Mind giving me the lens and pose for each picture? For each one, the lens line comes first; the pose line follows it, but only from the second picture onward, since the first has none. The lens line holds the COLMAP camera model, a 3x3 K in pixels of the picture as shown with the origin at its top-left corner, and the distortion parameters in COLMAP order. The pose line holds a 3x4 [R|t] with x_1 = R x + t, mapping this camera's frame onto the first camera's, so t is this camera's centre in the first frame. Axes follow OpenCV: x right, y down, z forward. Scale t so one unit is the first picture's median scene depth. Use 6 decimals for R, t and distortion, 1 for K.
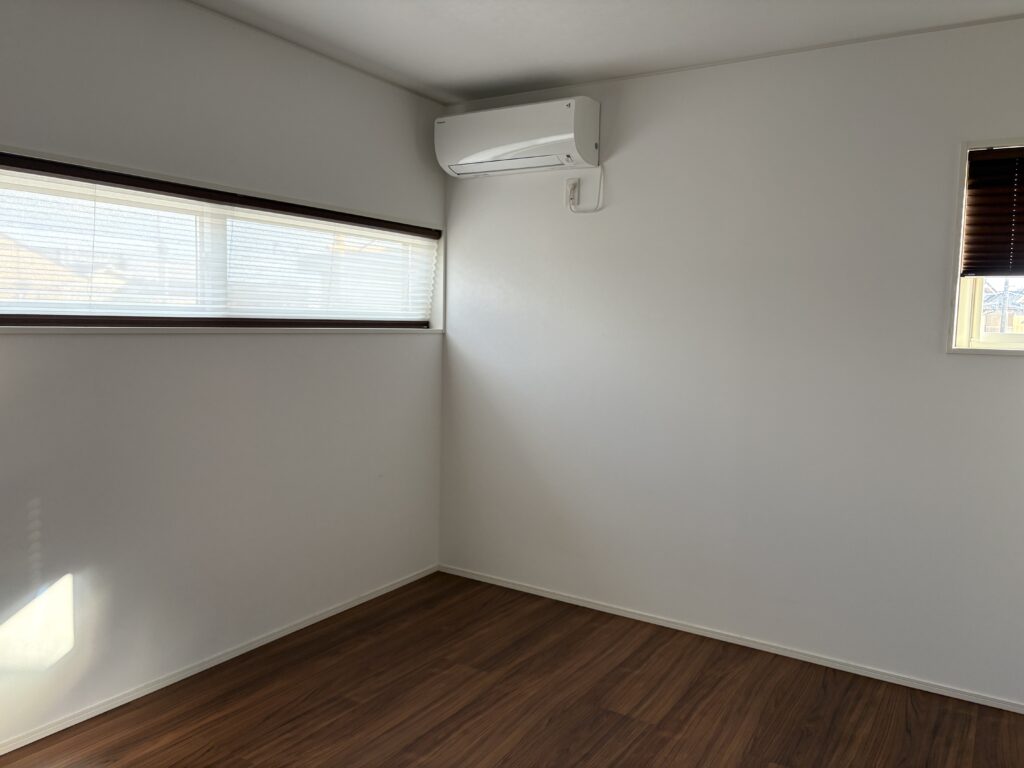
lens RADIAL K [[776.3, 0, 511.6], [0, 776.3, 383.6], [0, 0, 1]] dist [-0.002978, 0.000464]
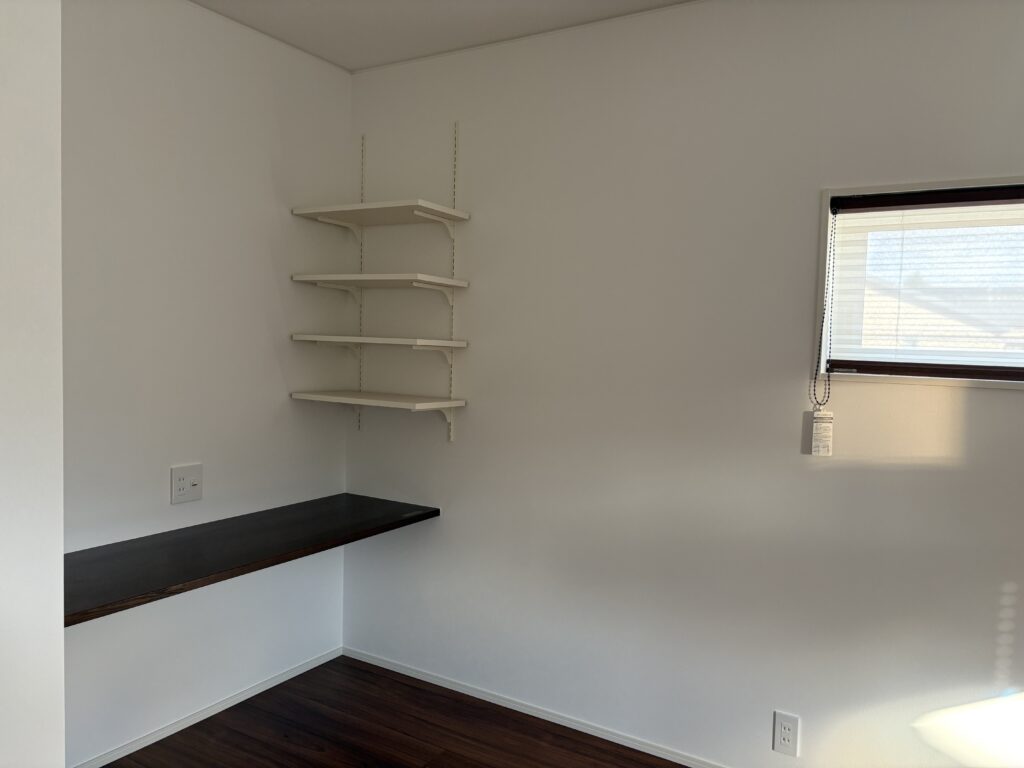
lens RADIAL K [[821.9, 0, 511.4], [0, 821.9, 384.8], [0, 0, 1]] dist [0.002109, 0.000171]
pose [[-0.001387, 0.026655, -0.999644, 0.351212], [-0.112075, 0.993343, 0.026643, -0.036958], [0.993699, 0.112072, 0.001609, 0.536886]]
